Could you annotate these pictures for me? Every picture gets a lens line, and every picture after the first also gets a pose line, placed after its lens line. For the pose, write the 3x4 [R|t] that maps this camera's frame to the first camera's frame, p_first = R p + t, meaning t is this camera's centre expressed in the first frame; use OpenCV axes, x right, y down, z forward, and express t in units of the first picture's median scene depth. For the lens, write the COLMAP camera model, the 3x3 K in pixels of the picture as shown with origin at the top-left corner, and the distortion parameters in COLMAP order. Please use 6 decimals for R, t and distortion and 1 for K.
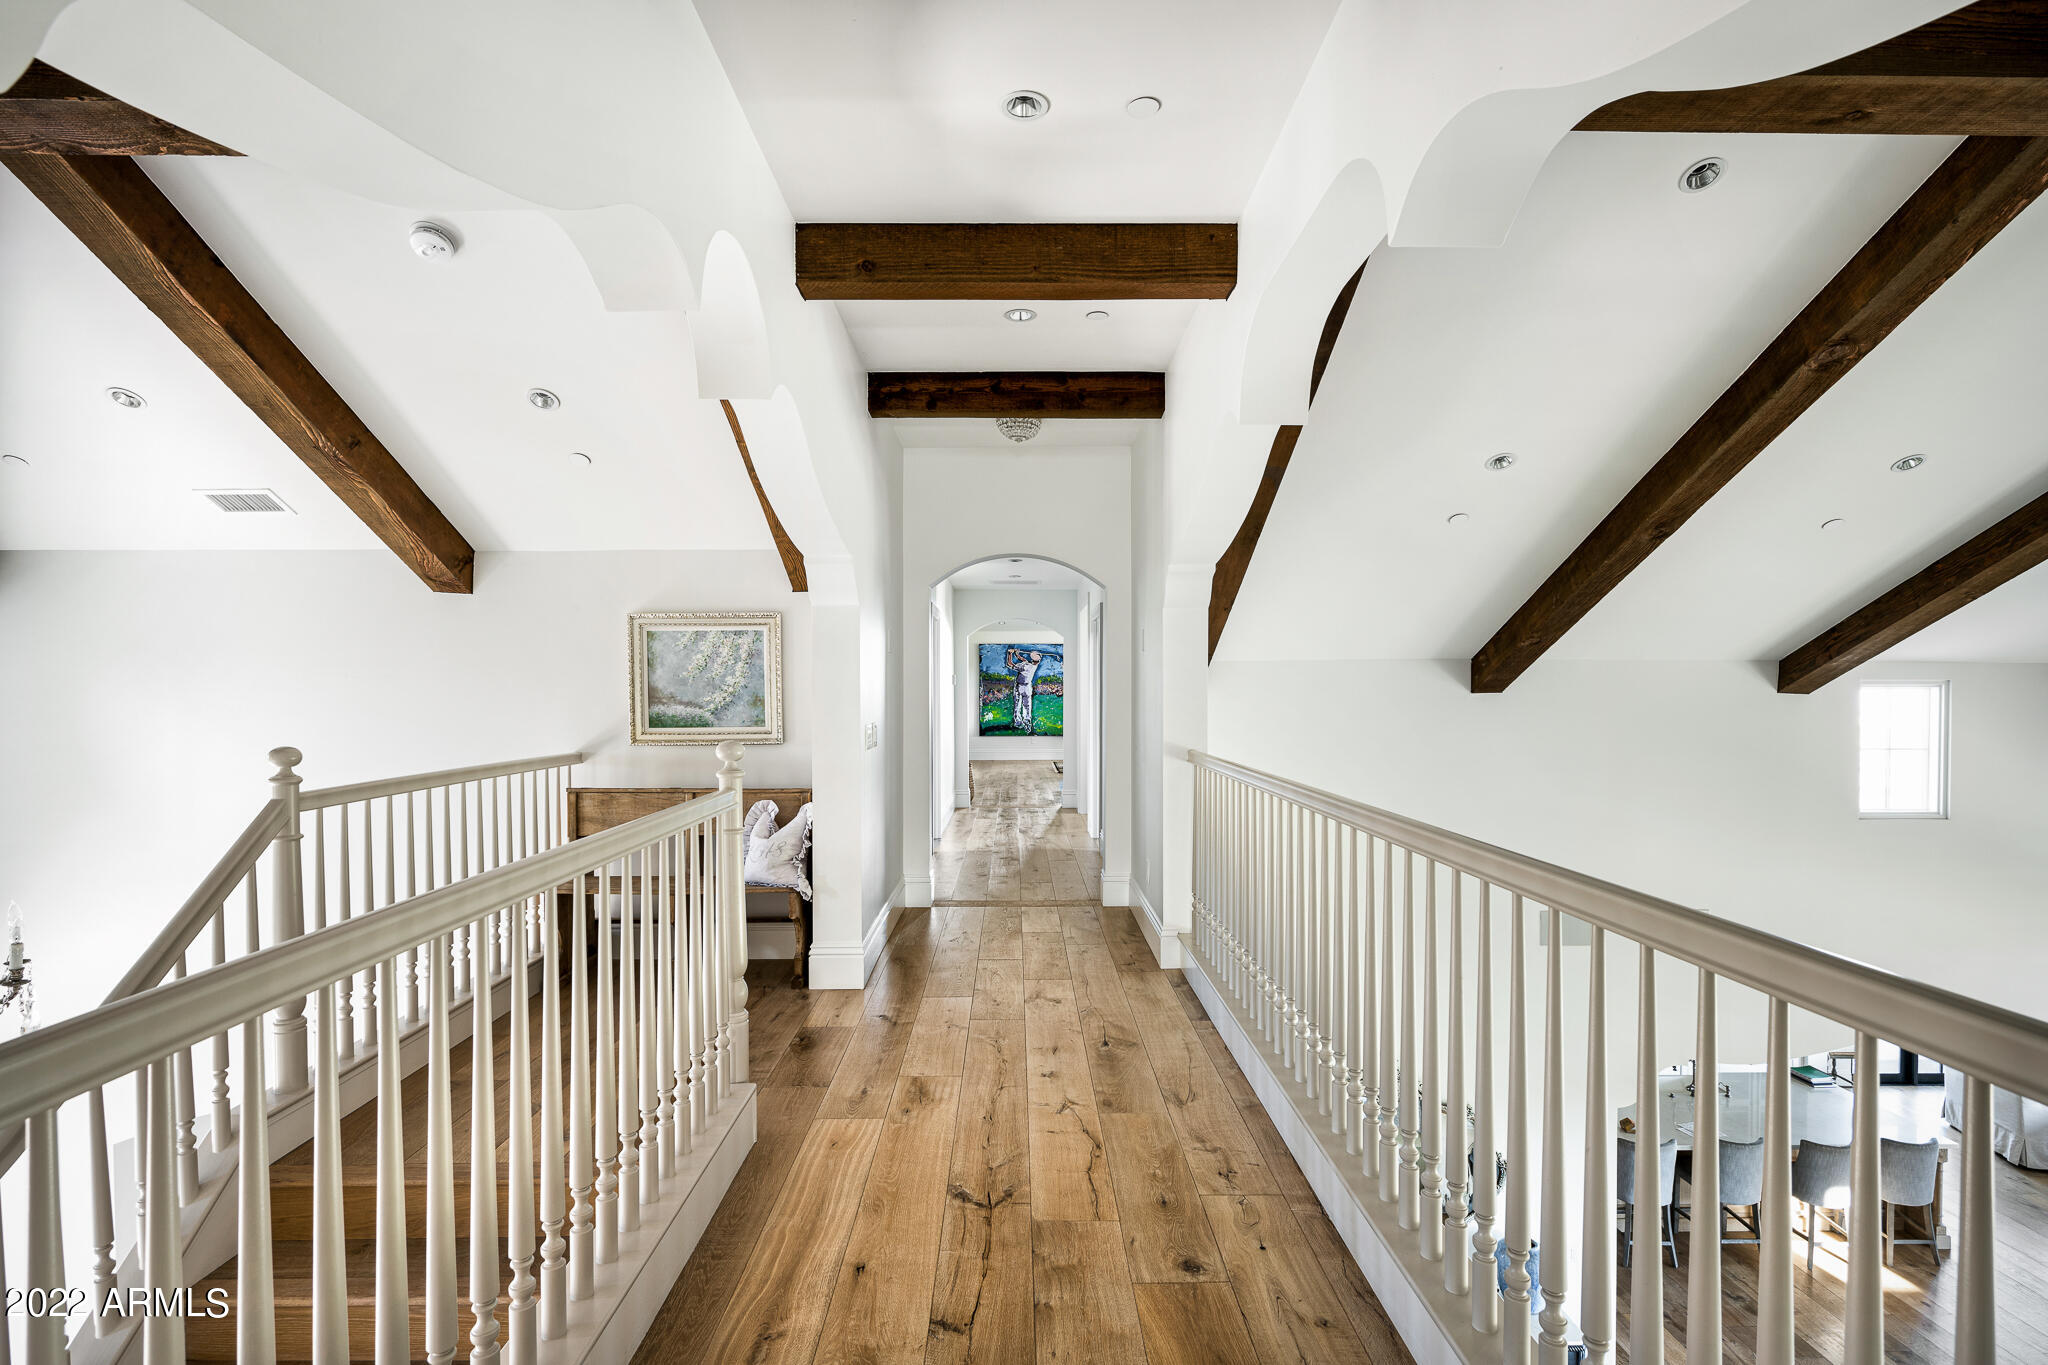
lens RADIAL K [[959.2, 0, 1025.9], [0, 959.2, 689.6], [0, 0, 1]] dist [-0.002433, -0.000074]
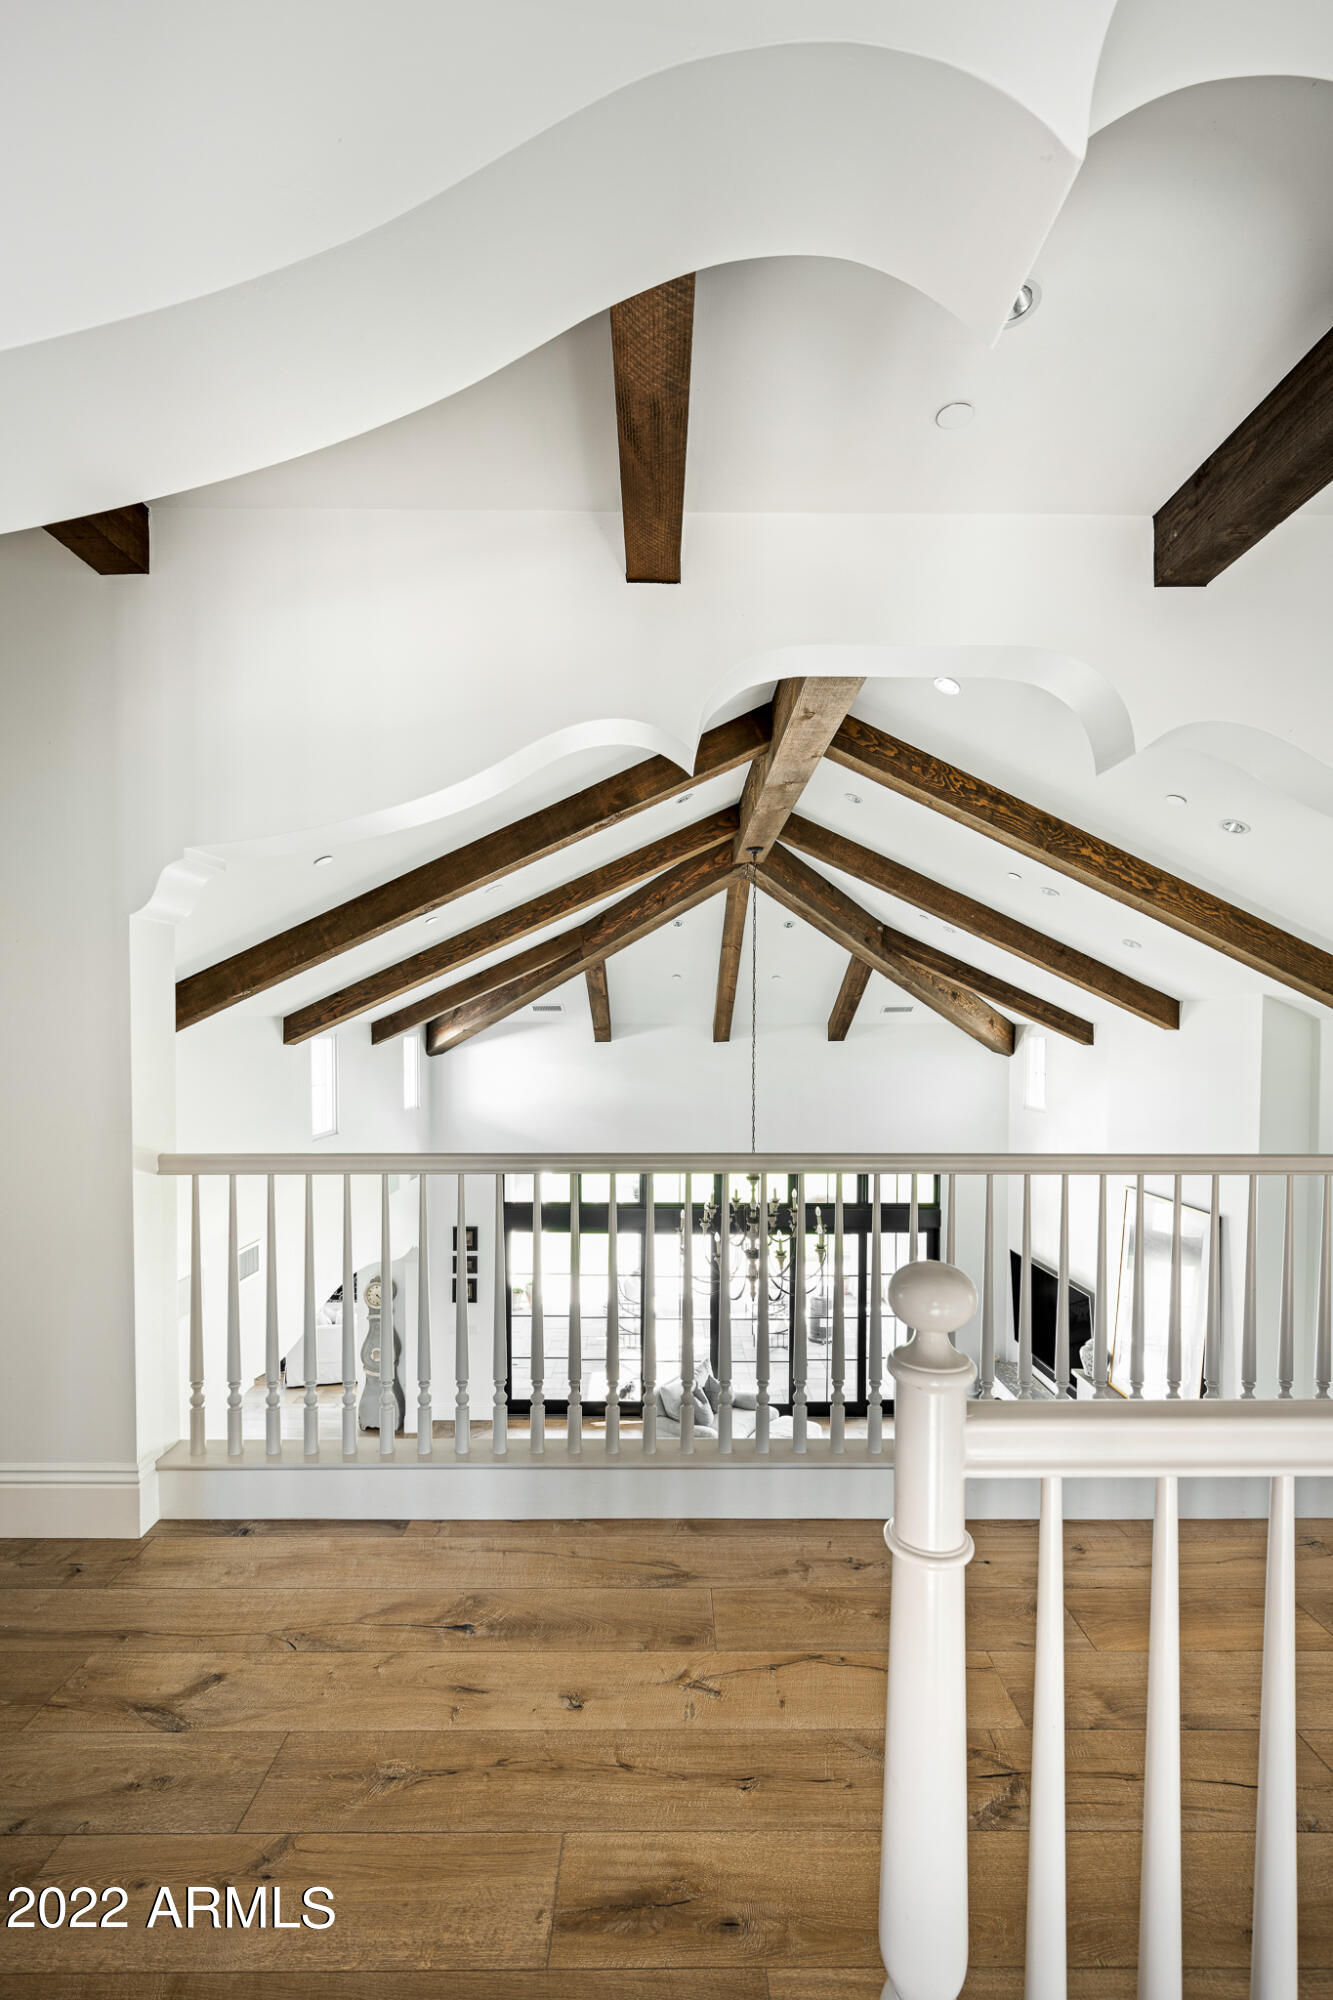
lens RADIAL K [[840.4, 0, 672.4], [0, 840.4, 1044.2], [0, 0, 1]] dist [0.001955, 0.000295]
pose [[0.030737, -0.023363, 0.999254, -0.487500], [0.002539, 0.999725, 0.023296, -0.036127], [-0.999524, 0.001821, 0.030788, 0.877040]]
